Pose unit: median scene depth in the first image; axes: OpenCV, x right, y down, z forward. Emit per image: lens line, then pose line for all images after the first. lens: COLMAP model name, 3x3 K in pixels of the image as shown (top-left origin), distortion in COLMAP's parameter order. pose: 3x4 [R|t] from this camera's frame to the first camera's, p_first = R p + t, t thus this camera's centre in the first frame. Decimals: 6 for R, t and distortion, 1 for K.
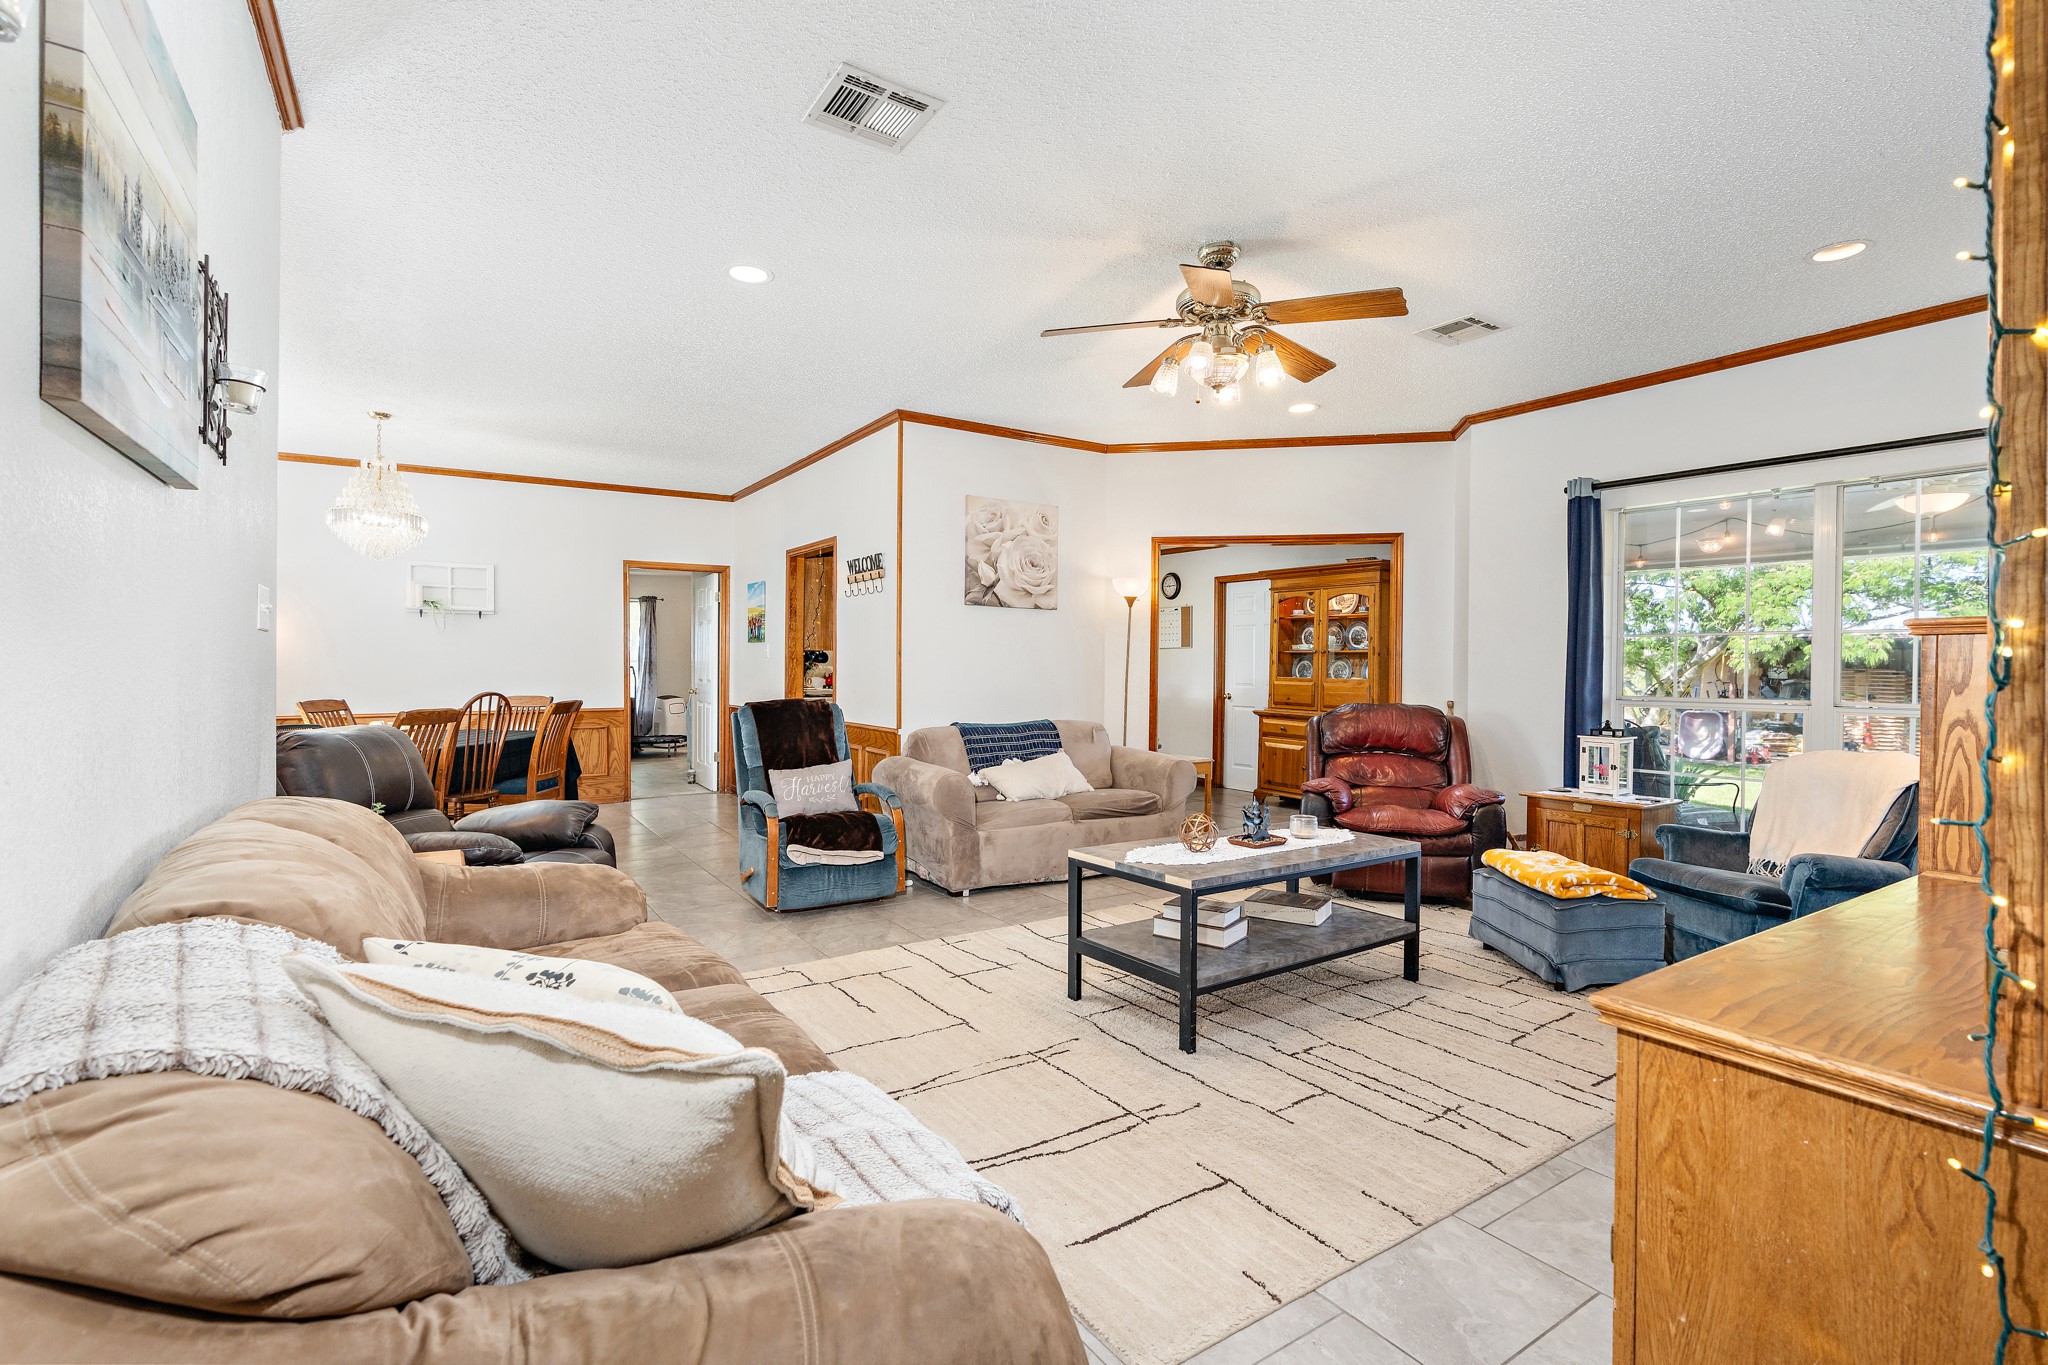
lens RADIAL K [[929.1, 0, 1026.9], [0, 929.1, 677.2], [0, 0, 1]] dist [0.000106, 0.000033]
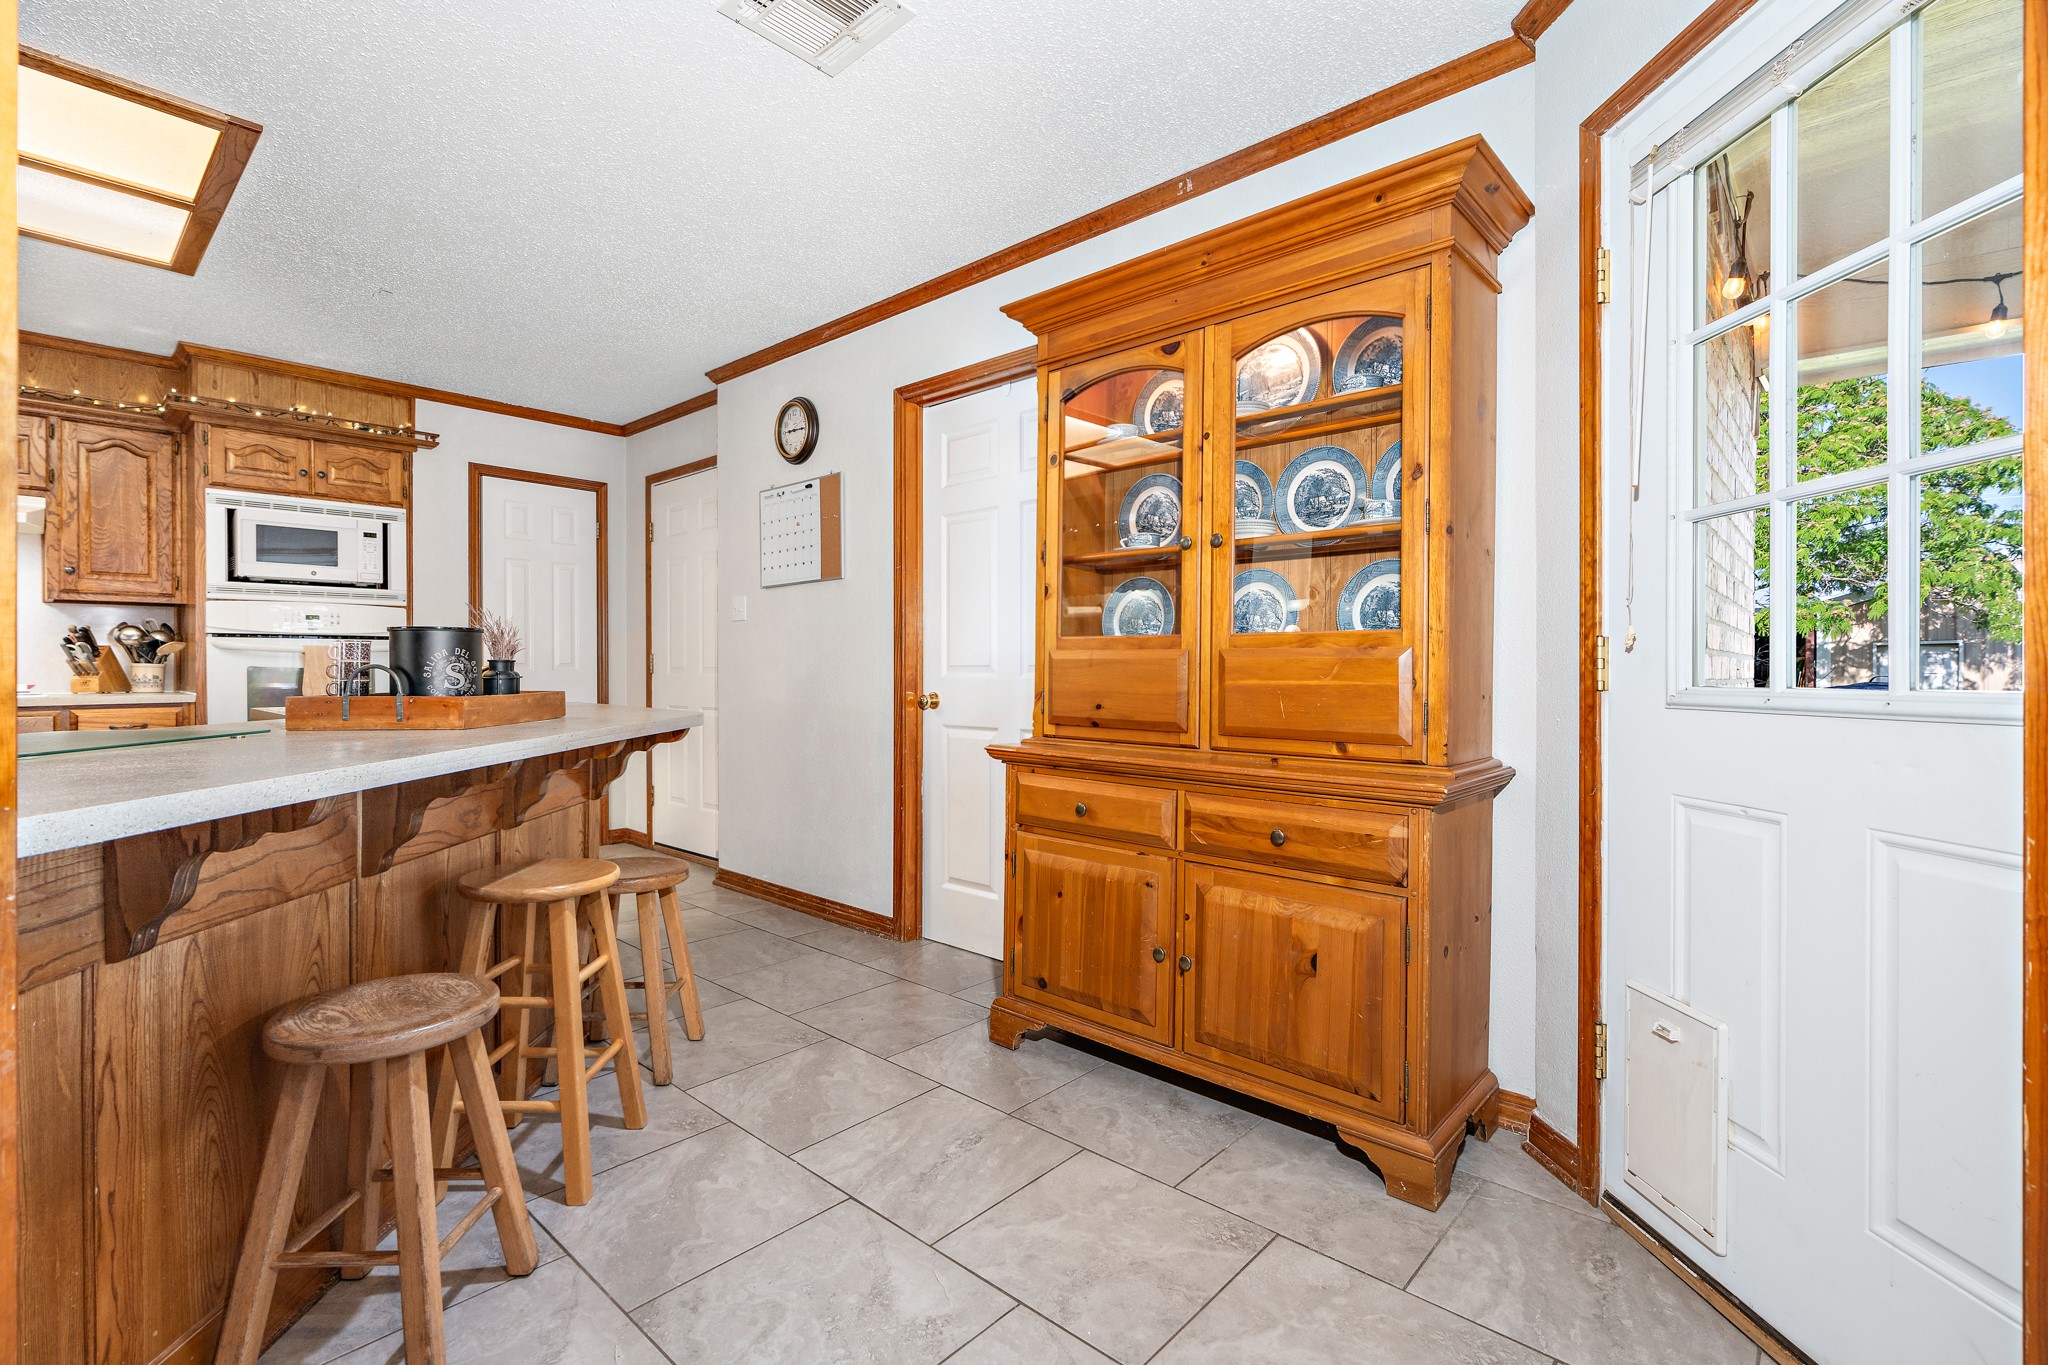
lens RADIAL K [[929.1, 0, 1020.3], [0, 929.1, 668.3], [0, 0, 1]] dist [0.000106, 0.000033]
pose [[0.969124, -0.011588, 0.246301, 0.174465], [0.012979, 0.999908, -0.004025, 0.010960], [-0.246231, 0.007097, 0.969185, 0.681915]]
